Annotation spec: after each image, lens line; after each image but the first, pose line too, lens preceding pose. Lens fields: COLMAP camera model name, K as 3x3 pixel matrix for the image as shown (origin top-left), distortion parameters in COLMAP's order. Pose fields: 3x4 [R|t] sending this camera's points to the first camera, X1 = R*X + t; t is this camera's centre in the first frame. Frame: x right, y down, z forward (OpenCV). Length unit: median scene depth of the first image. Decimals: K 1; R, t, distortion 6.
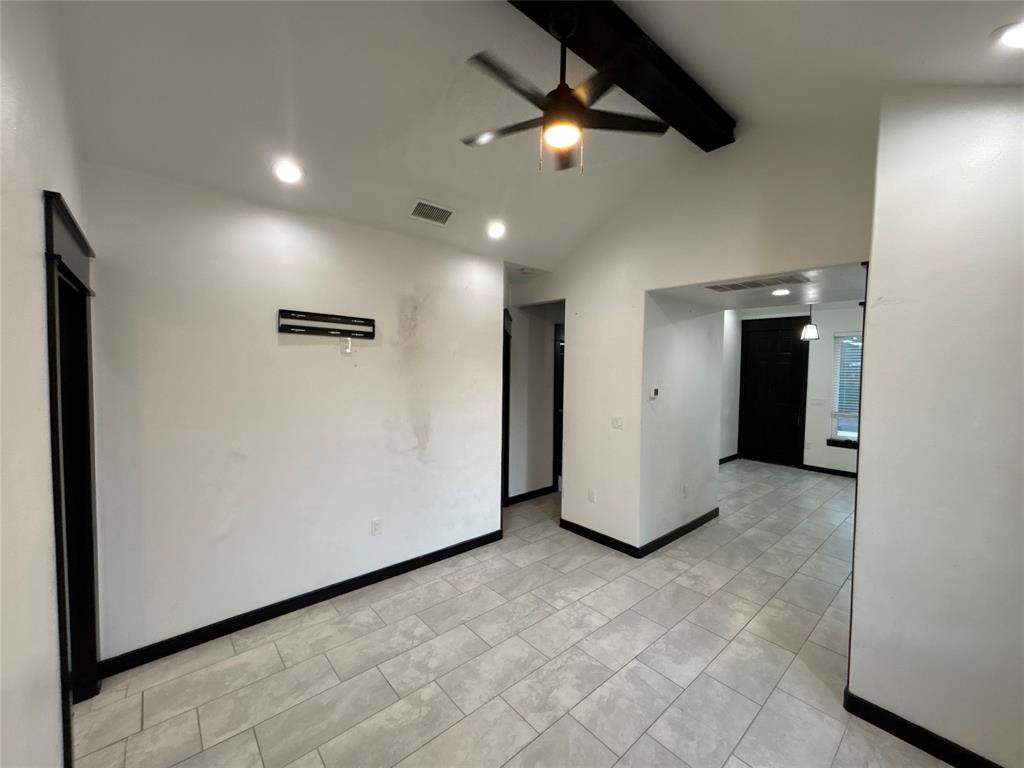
lens RADIAL K [[410.3, 0, 510.0], [0, 410.3, 382.6], [0, 0, 1]] dist [0.000211, 0.000881]
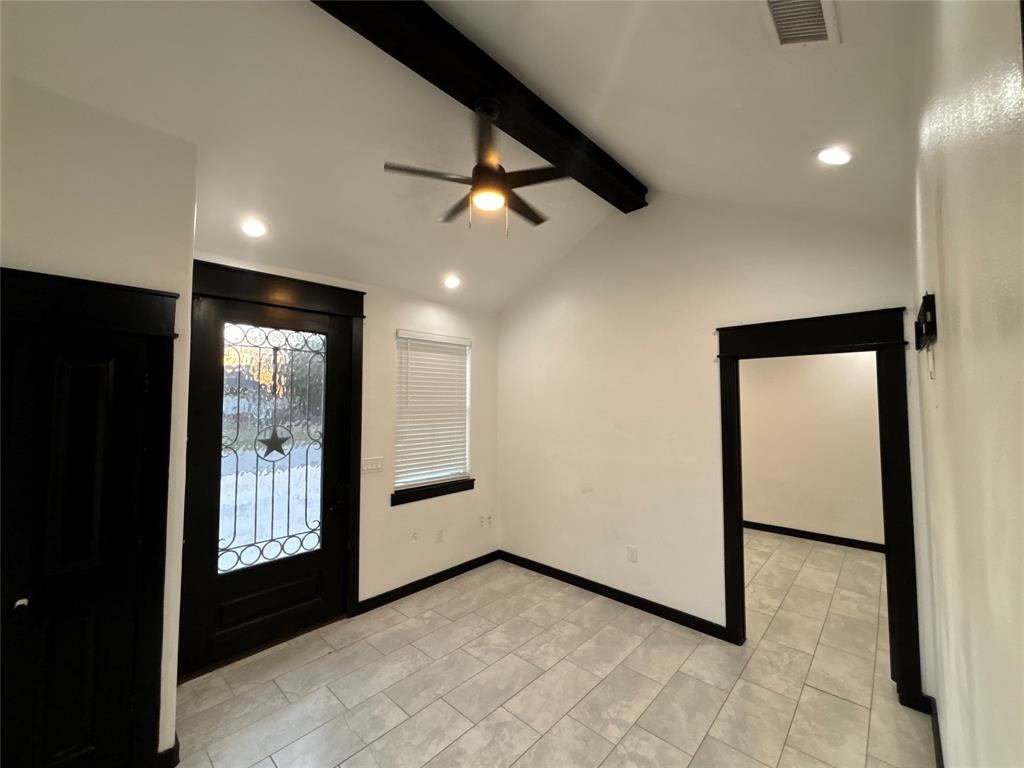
lens RADIAL K [[410.3, 0, 510.0], [0, 410.3, 382.6], [0, 0, 1]] dist [0.000211, 0.000881]
pose [[-0.994855, -0.014750, -0.100234, 0.103291], [-0.013818, 0.999855, -0.009984, -0.049769], [0.100367, -0.008547, -0.994914, 1.259168]]
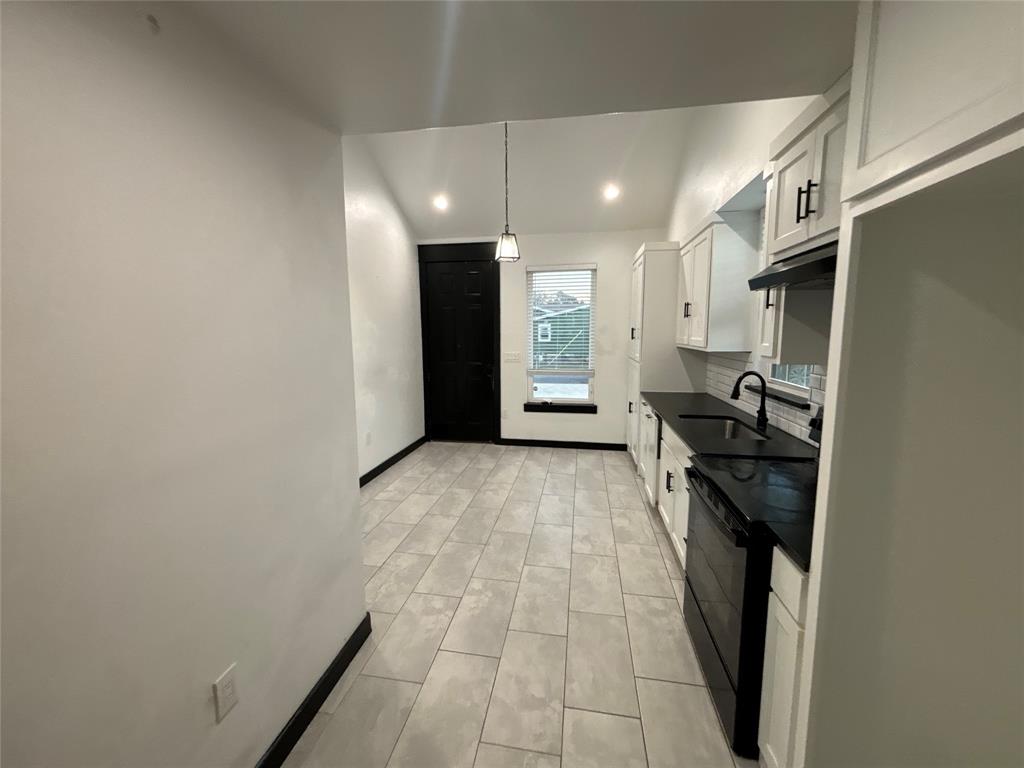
lens RADIAL K [[408.3, 0, 511.0], [0, 408.3, 381.3], [0, 0, 1]] dist [-0.019334, -0.000008]
pose [[0.773714, -0.095235, 0.626336, 0.542215], [0.039913, 0.994000, 0.101833, 0.029007], [-0.632276, -0.053791, 0.772874, 0.840678]]
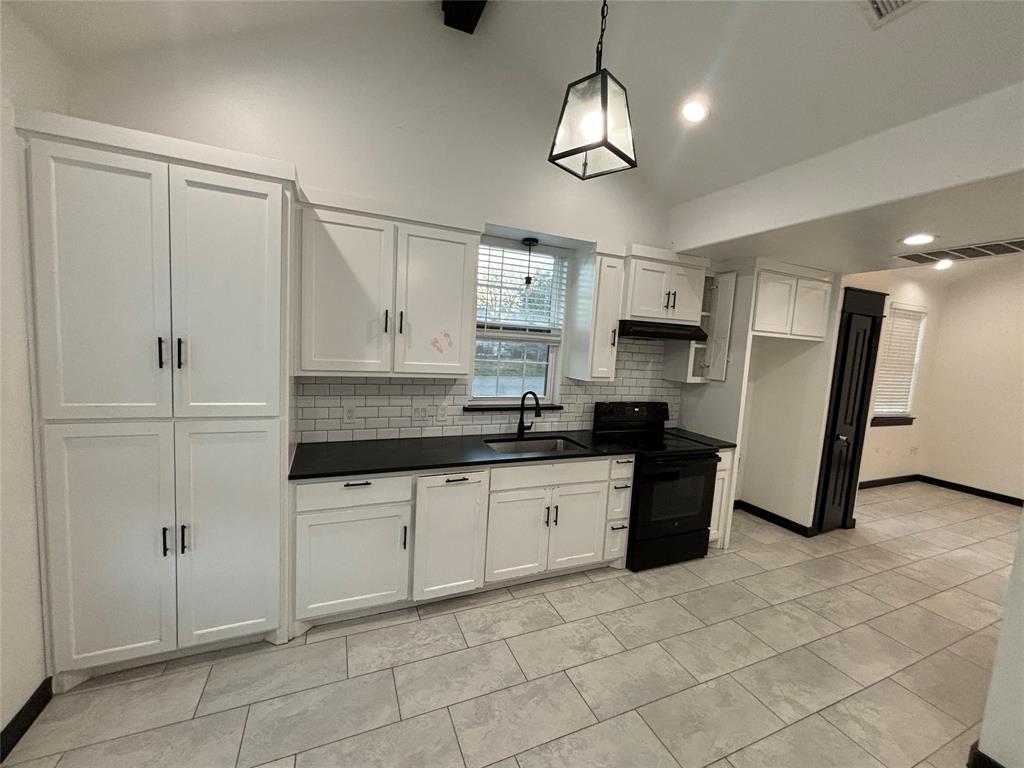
lens RADIAL K [[410.3, 0, 512.1], [0, 410.3, 387.2], [0, 0, 1]] dist [0.000487, 0.000538]
pose [[-0.951256, -0.100716, 0.291493, 1.158014], [-0.058604, 0.986982, 0.149771, -0.035723], [-0.302783, 0.125388, -0.944775, 2.019598]]
